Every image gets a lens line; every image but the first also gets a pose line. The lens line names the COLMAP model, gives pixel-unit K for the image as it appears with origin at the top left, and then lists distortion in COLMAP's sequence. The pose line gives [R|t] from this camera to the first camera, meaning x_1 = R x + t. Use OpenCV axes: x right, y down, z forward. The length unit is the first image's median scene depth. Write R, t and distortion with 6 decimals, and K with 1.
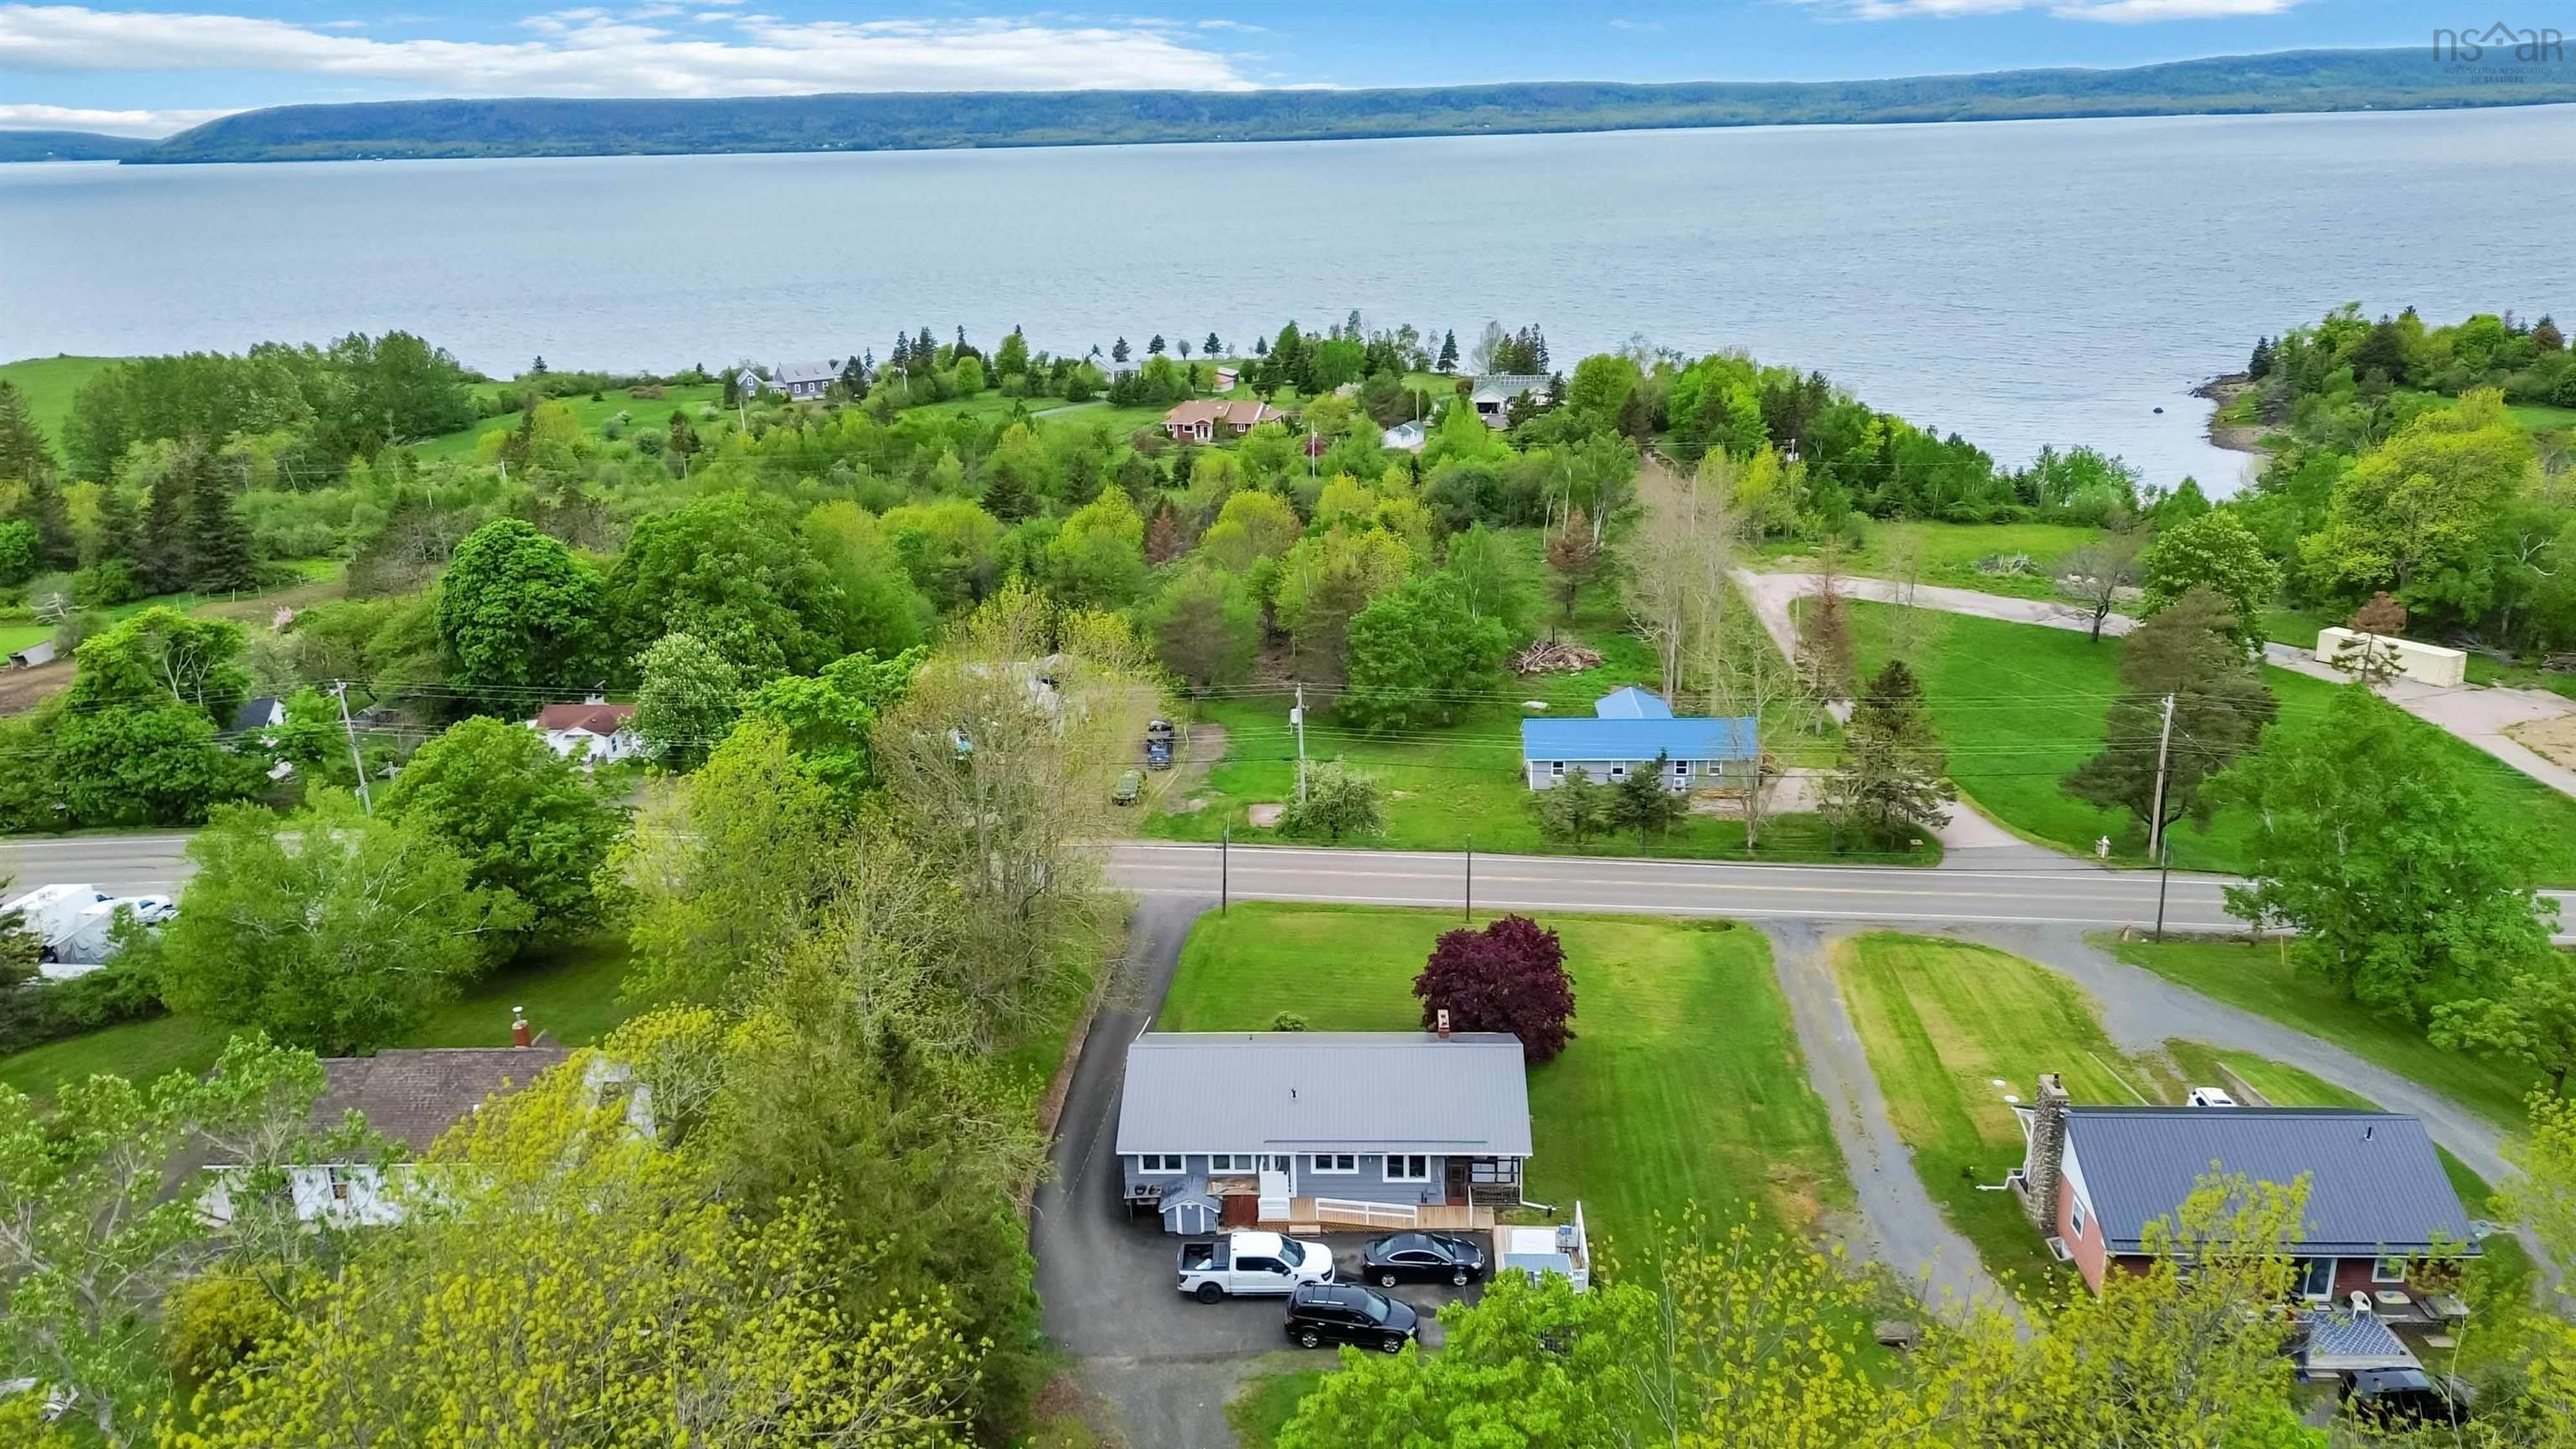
lens RADIAL K [[1807.4, 0, 1288.0], [0, 1807.4, 724.5], [0, 0, 1]] dist [0.091762, -0.105599]
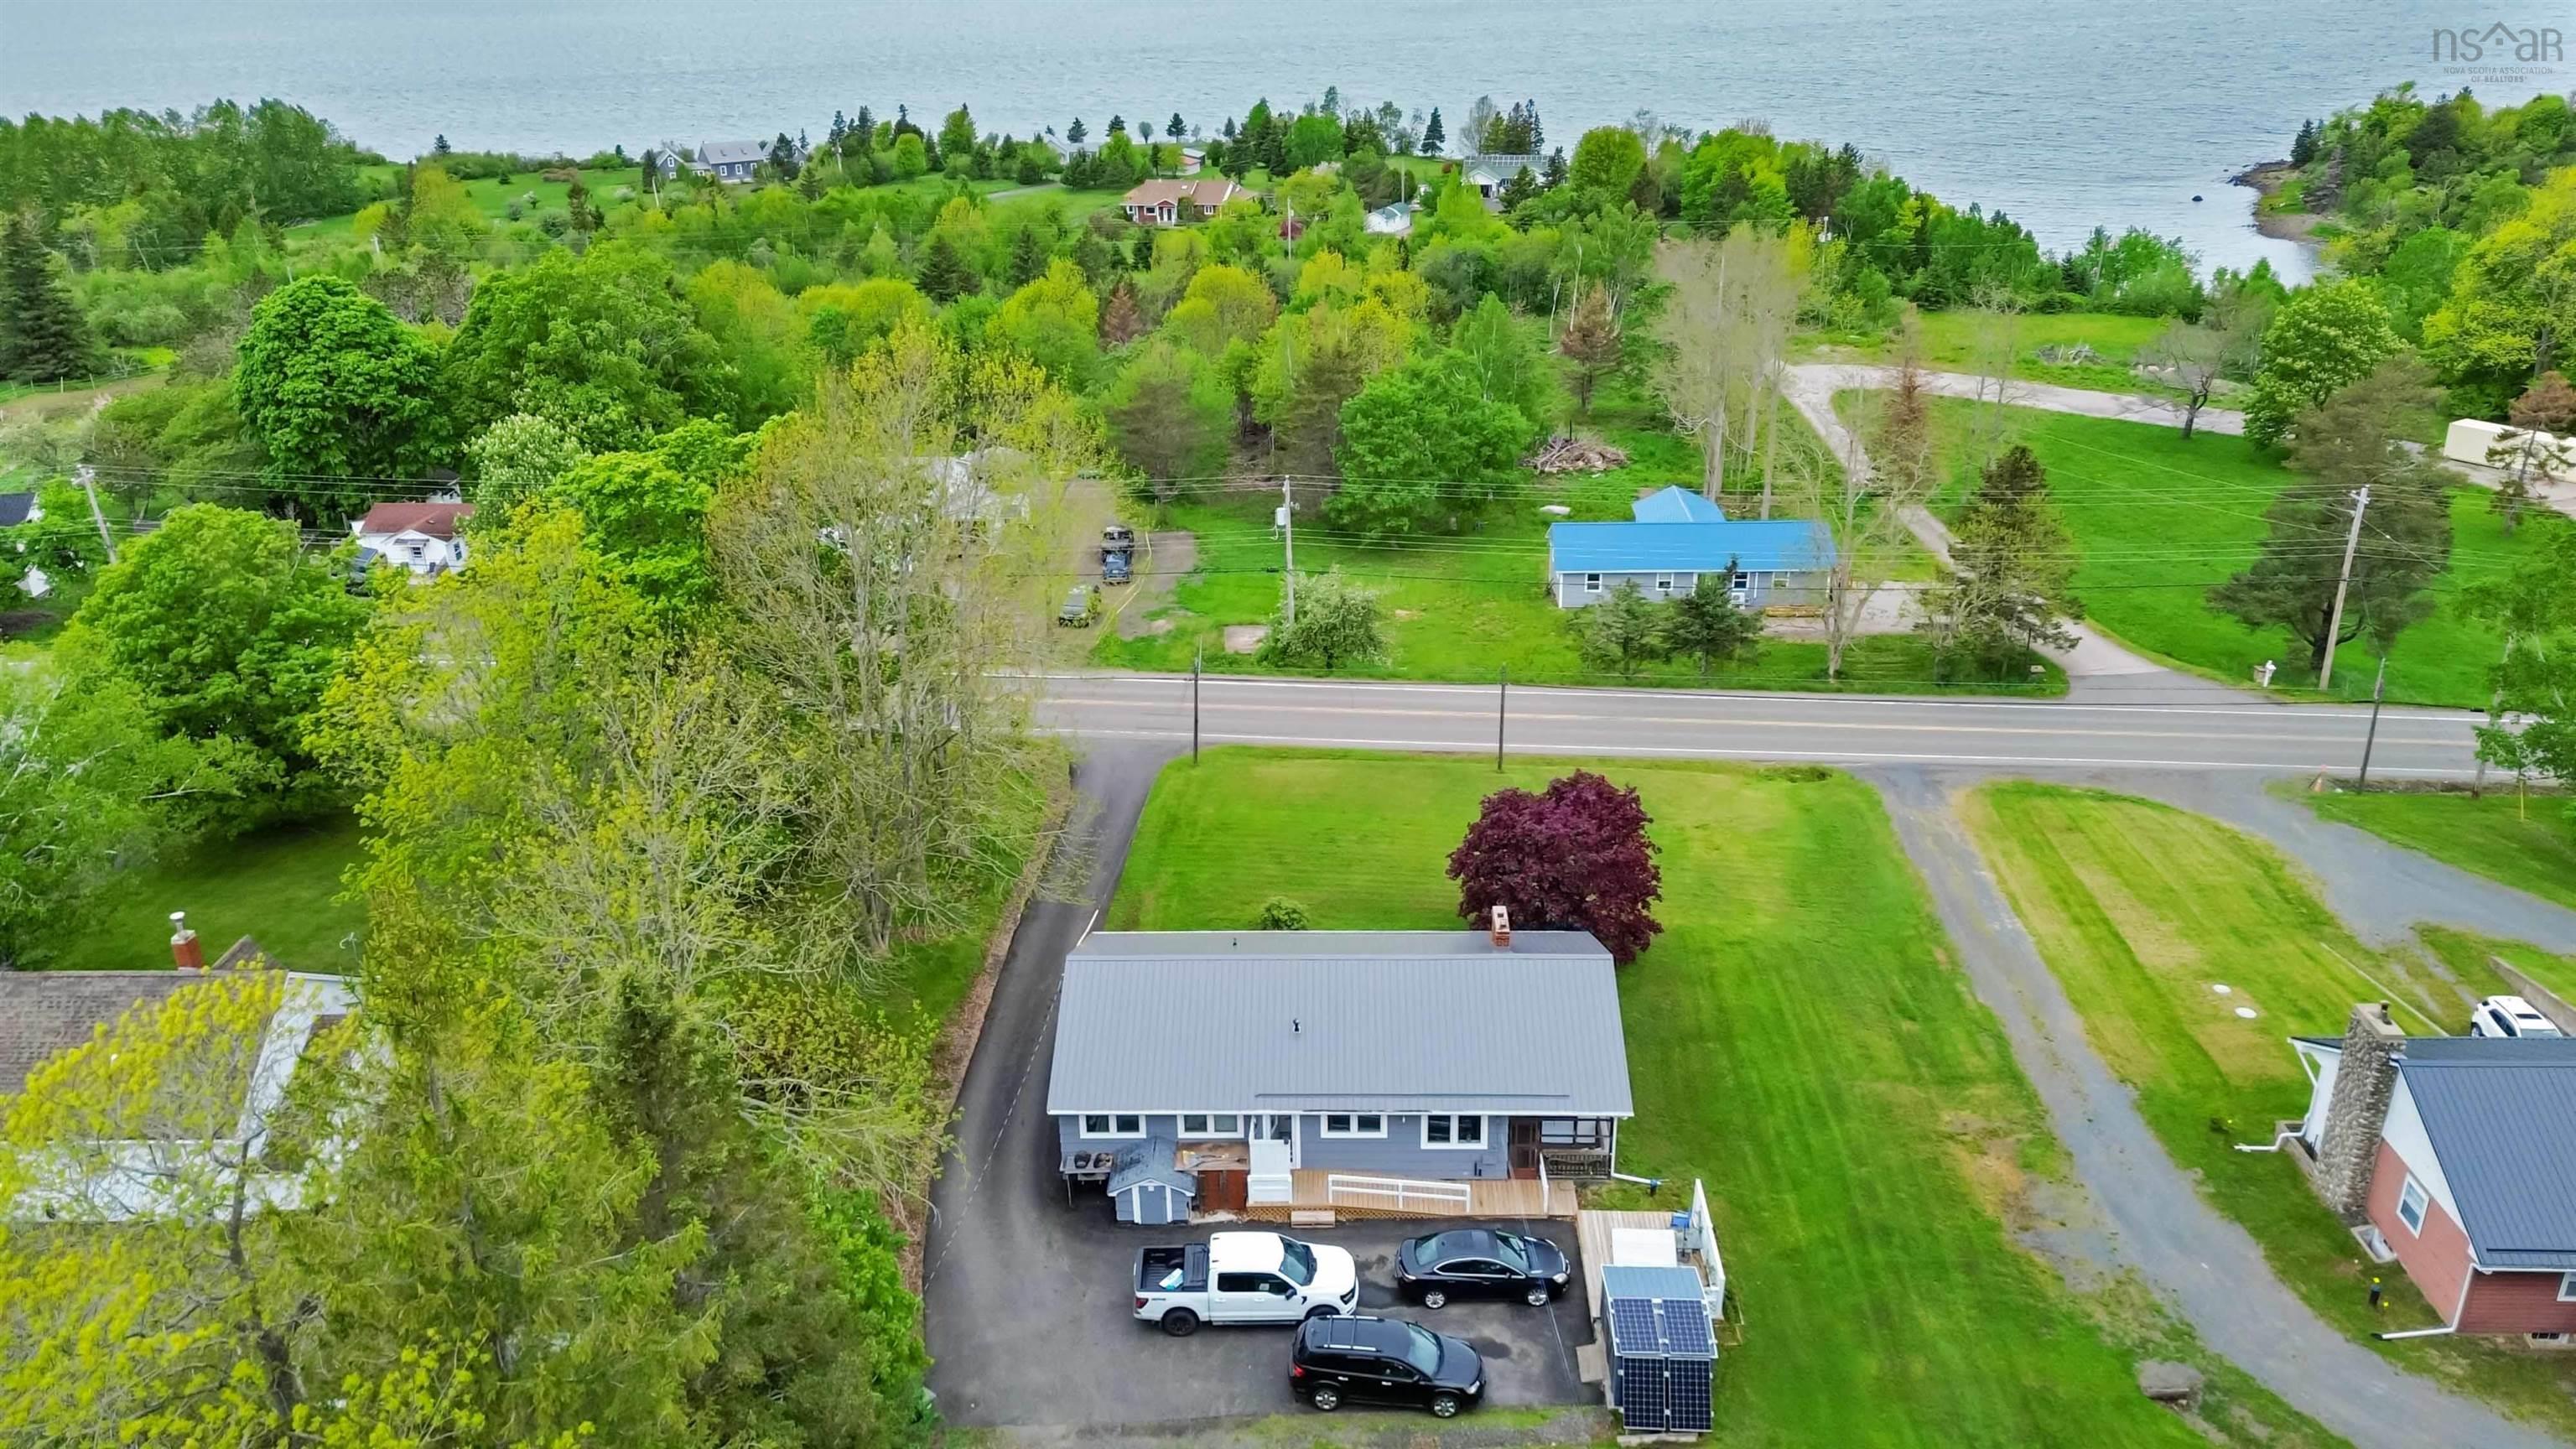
lens RADIAL K [[1807.4, 0, 1288.0], [0, 1807.4, 724.5], [0, 0, 1]] dist [0.091762, -0.105599]
pose [[0.999838, -0.001225, 0.017973, -0.006689], [-0.000535, 0.995221, 0.097642, 0.007760], [-0.018007, -0.097636, 0.995059, 0.157017]]
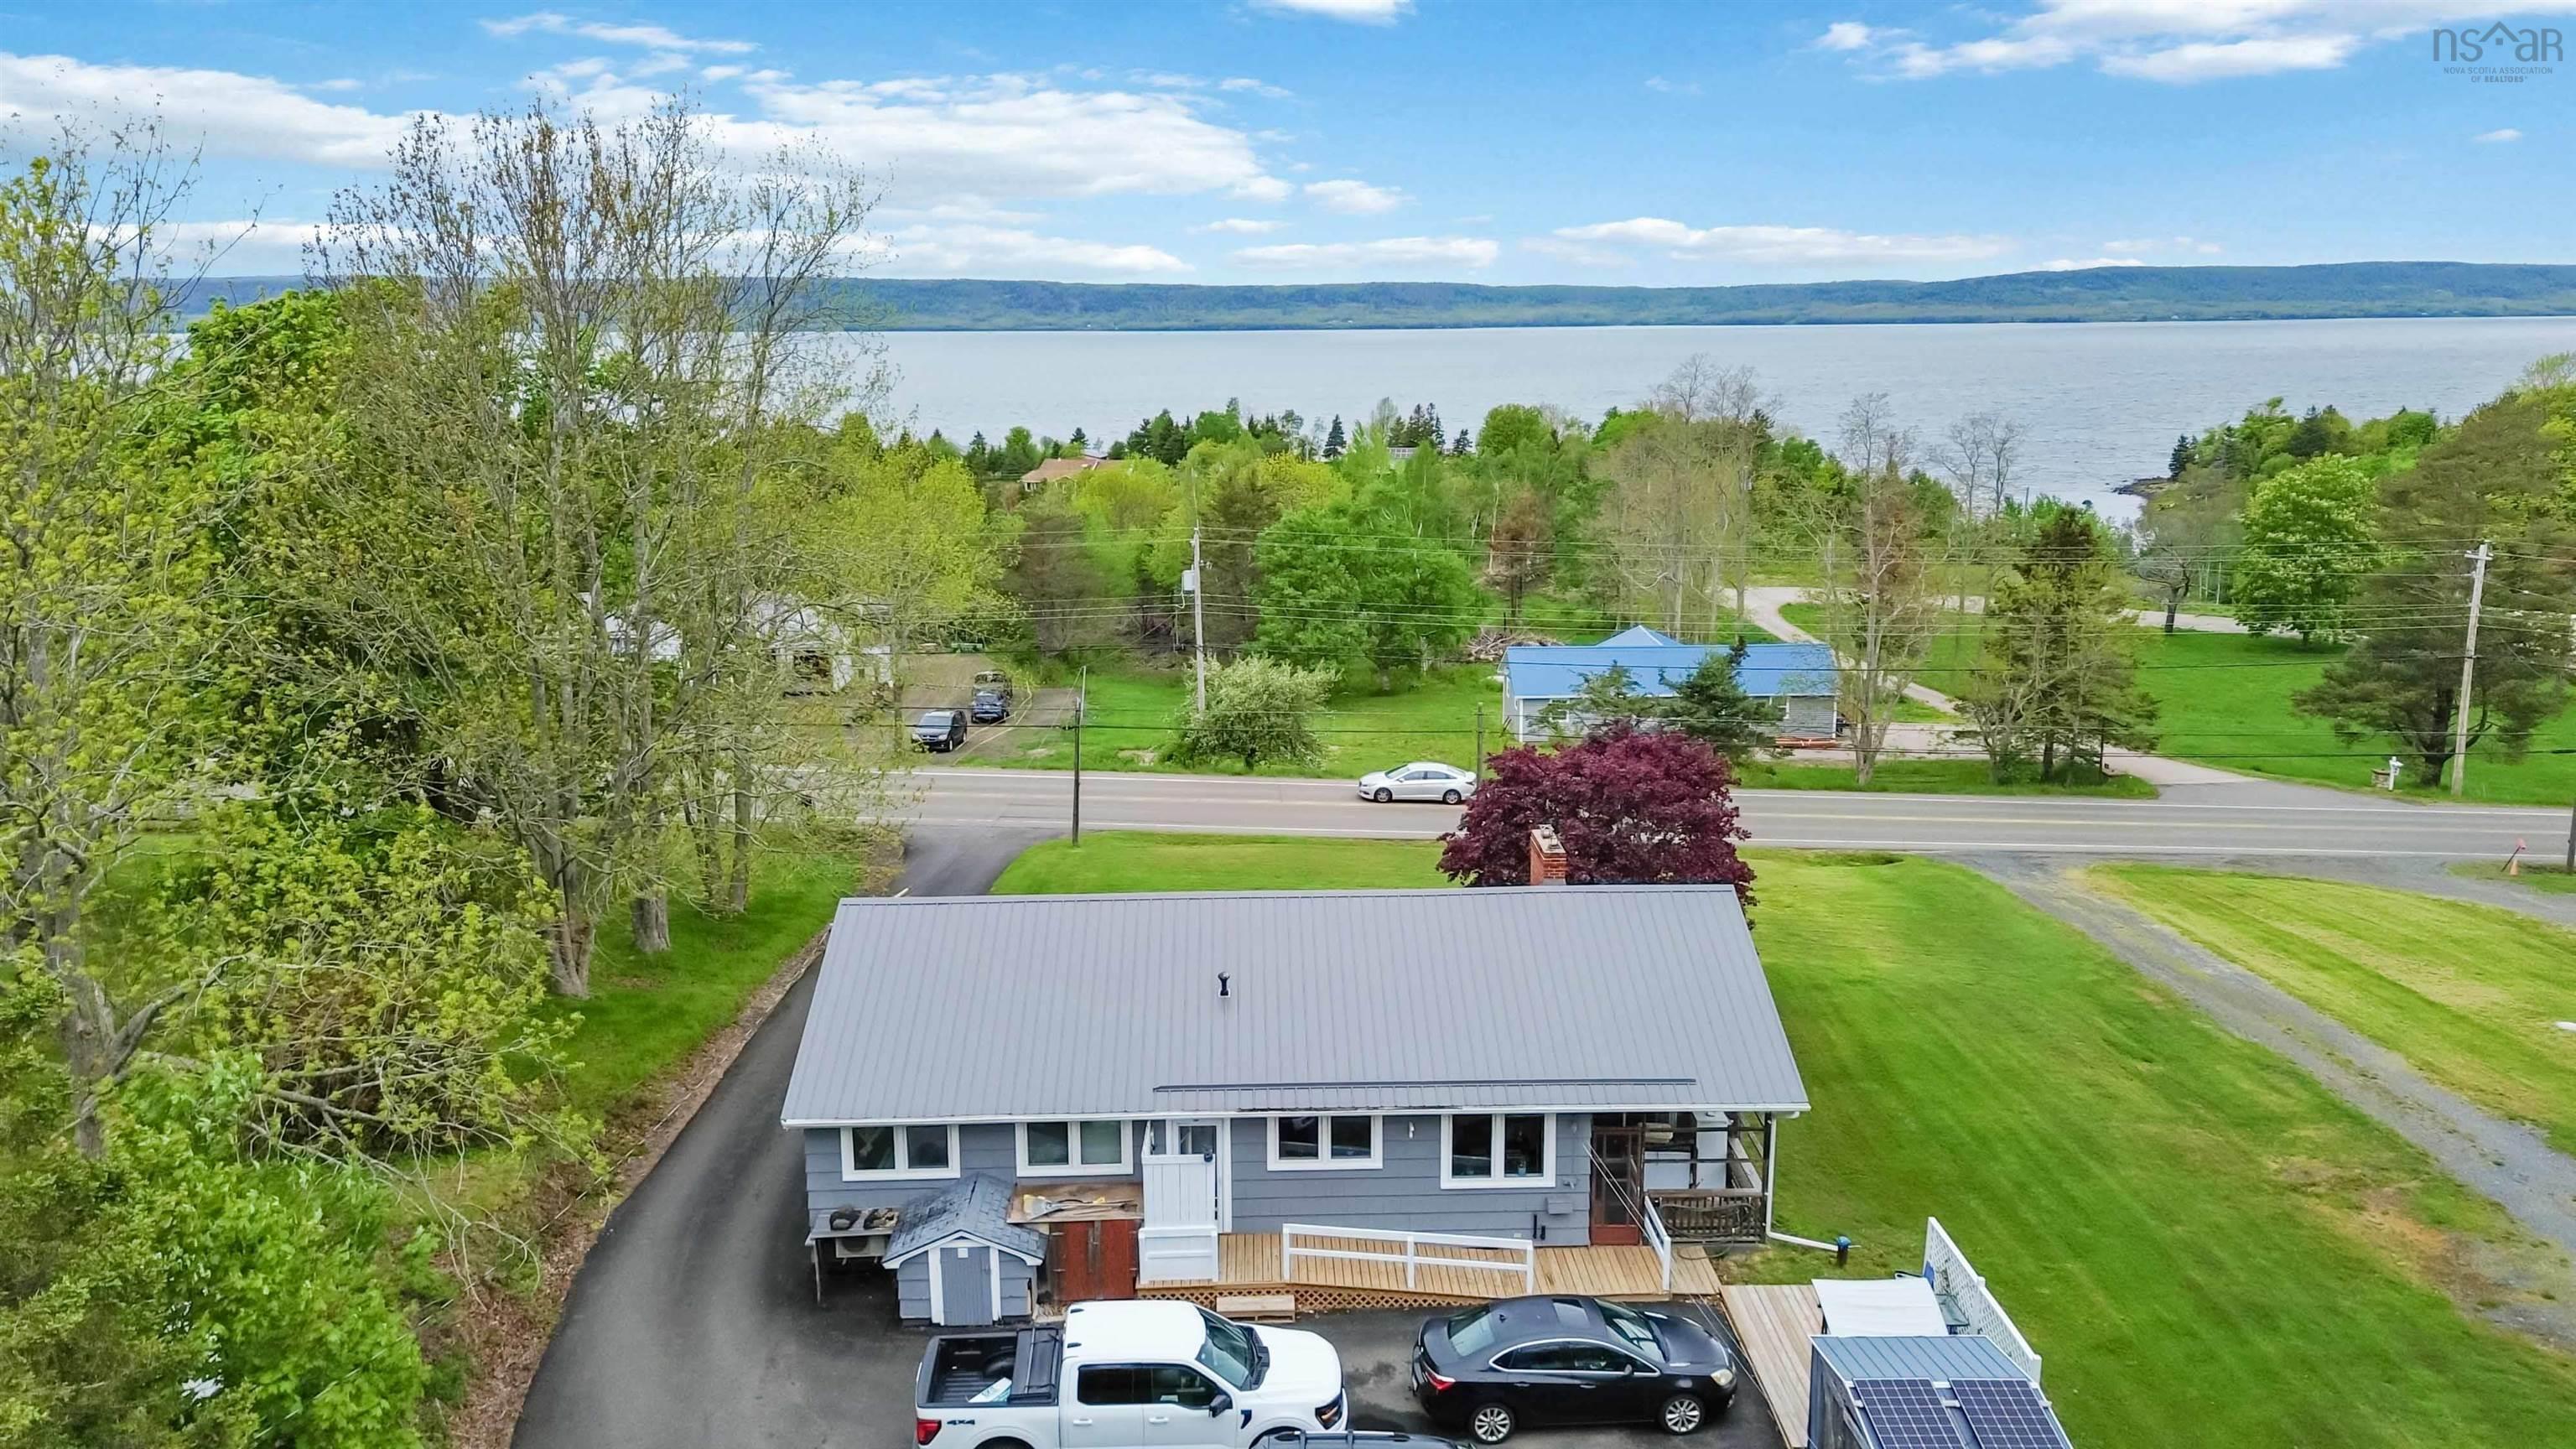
lens RADIAL K [[1807.4, 0, 1288.0], [0, 1807.4, 724.5], [0, 0, 1]] dist [0.091762, -0.105599]
pose [[0.997357, 0.002275, 0.072621, -0.006603], [0.005150, 0.994782, -0.101897, 0.097676], [-0.072474, 0.102002, 0.992141, 0.300527]]
